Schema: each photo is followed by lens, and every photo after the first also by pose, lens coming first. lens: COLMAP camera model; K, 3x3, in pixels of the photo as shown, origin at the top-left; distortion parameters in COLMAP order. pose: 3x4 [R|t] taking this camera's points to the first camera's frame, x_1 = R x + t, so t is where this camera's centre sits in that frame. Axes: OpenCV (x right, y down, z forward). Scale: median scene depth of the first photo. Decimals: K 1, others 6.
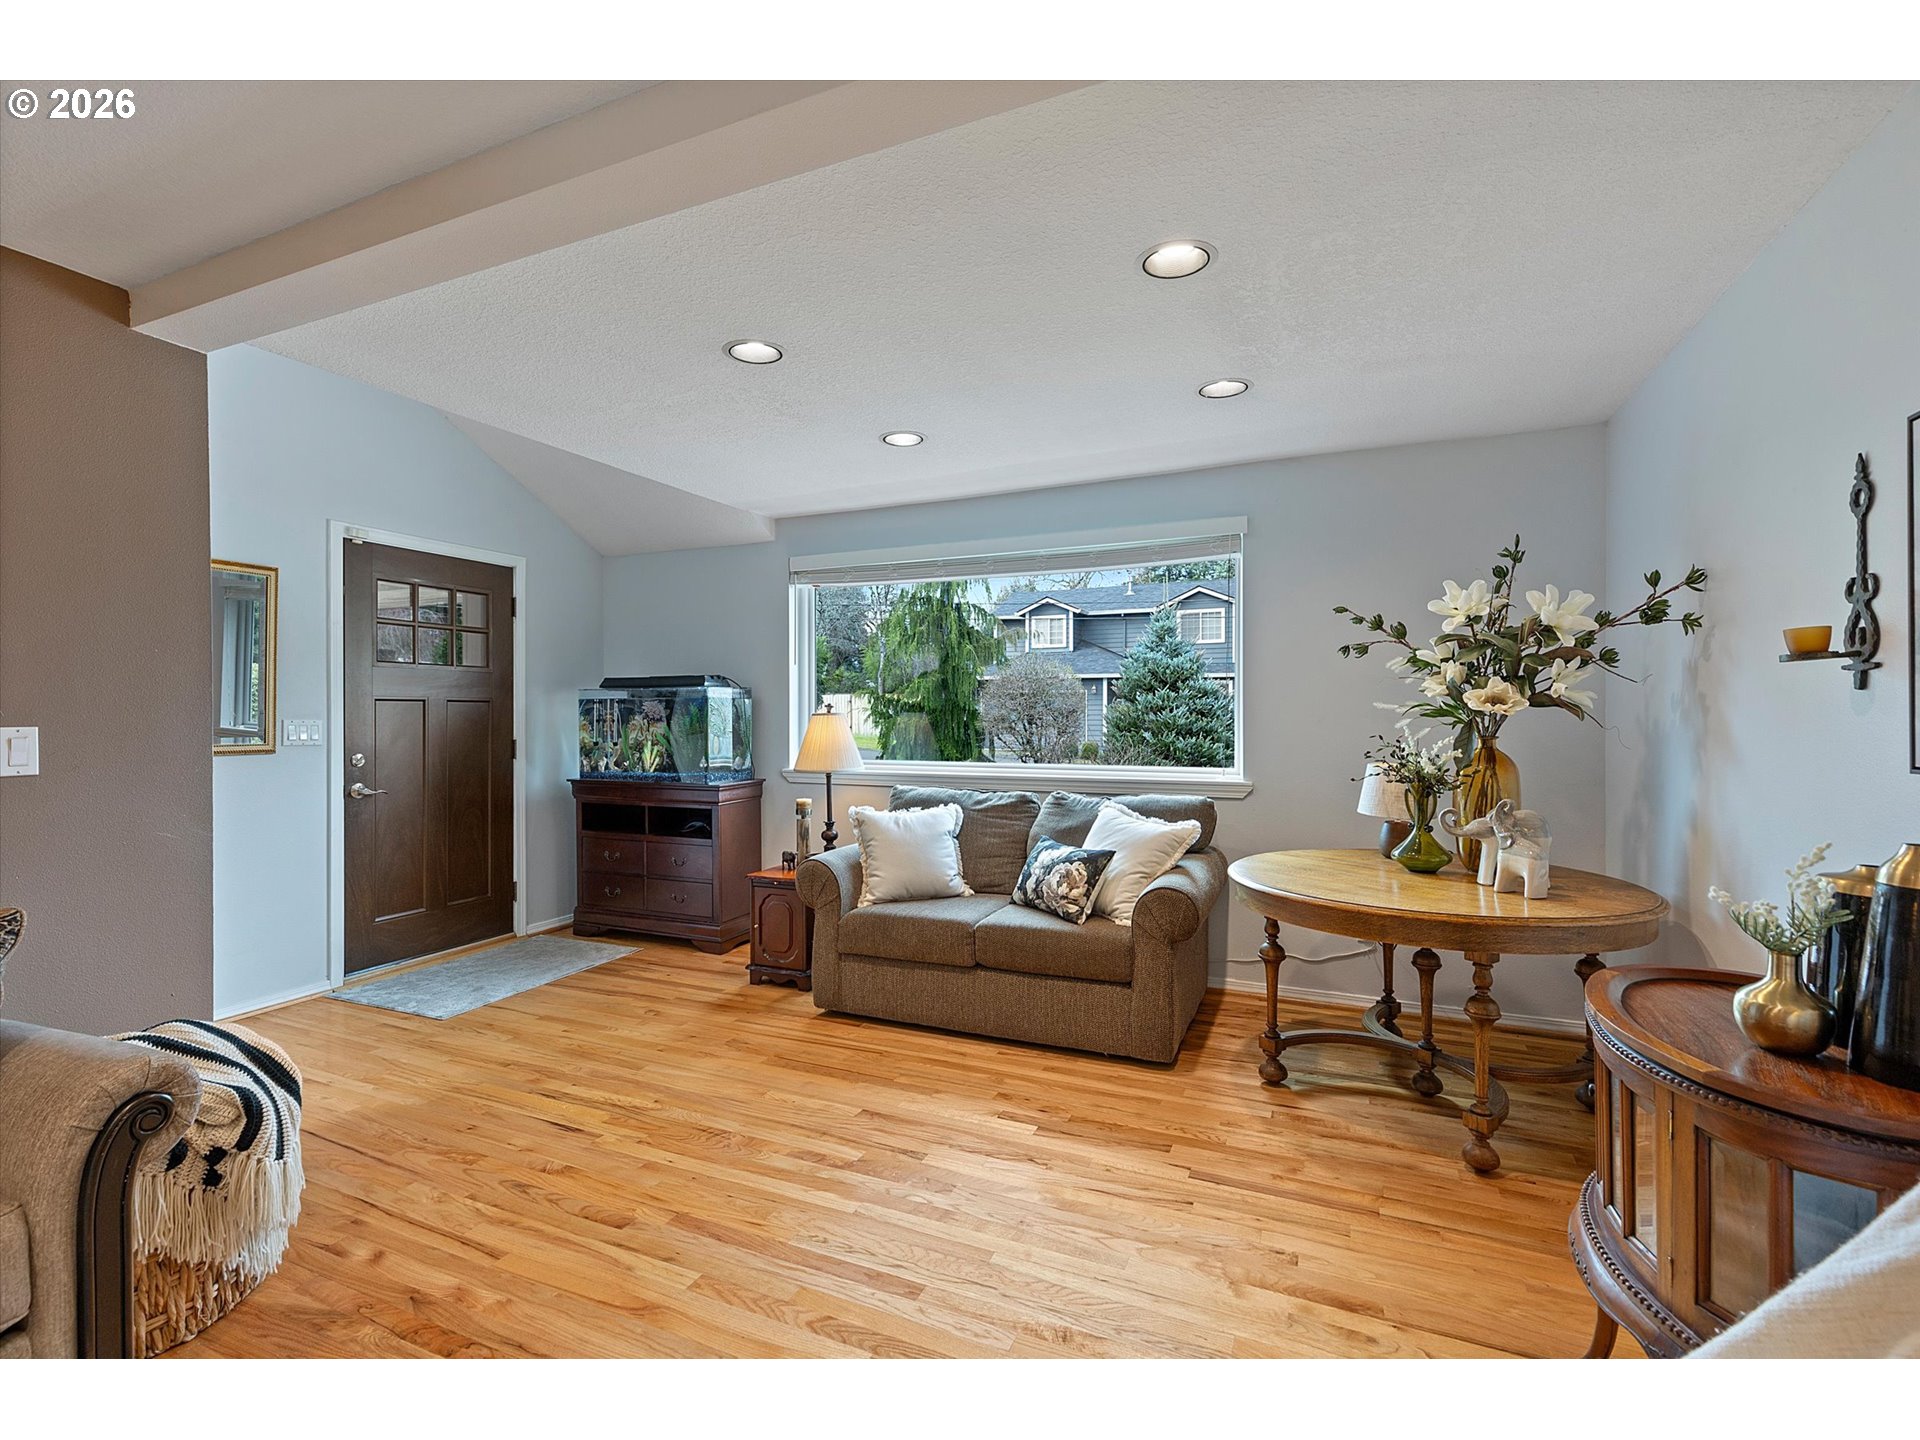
lens RADIAL K [[884.8, 0, 941.6], [0, 884.8, 718.1], [0, 0, 1]] dist [0.001390, 0.000487]
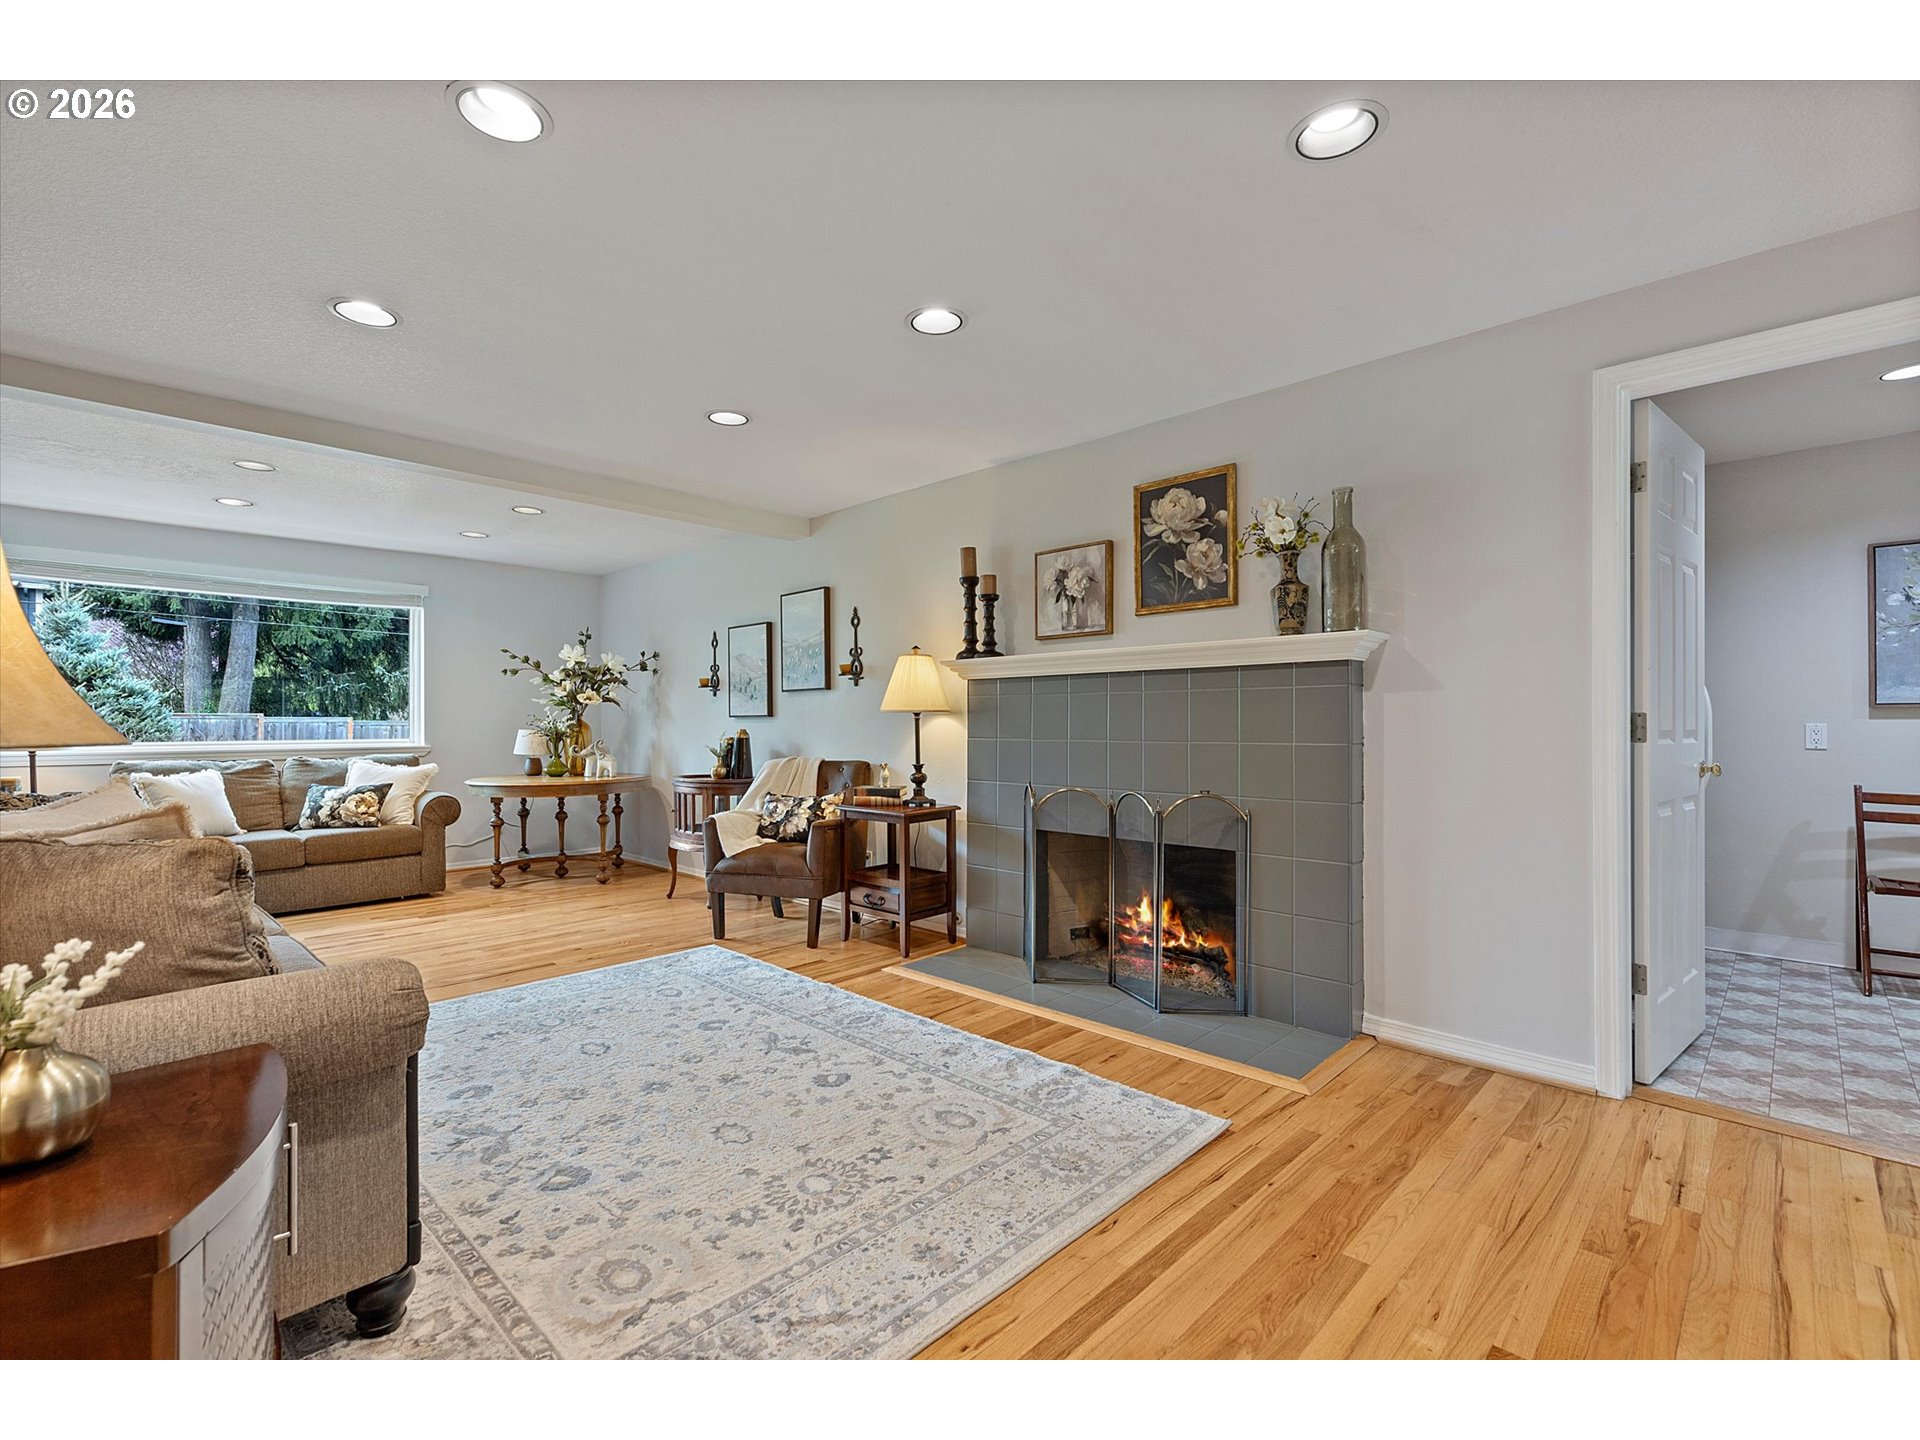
lens RADIAL K [[858.1, 0, 940.7], [0, 858.1, 722.4], [0, 0, 1]] dist [0.002201, 0.000351]
pose [[0.344781, 0.002481, 0.938680, -1.111417], [0.005847, 0.999971, -0.004790, 0.055411], [-0.938665, 0.007140, 0.344756, -0.614935]]
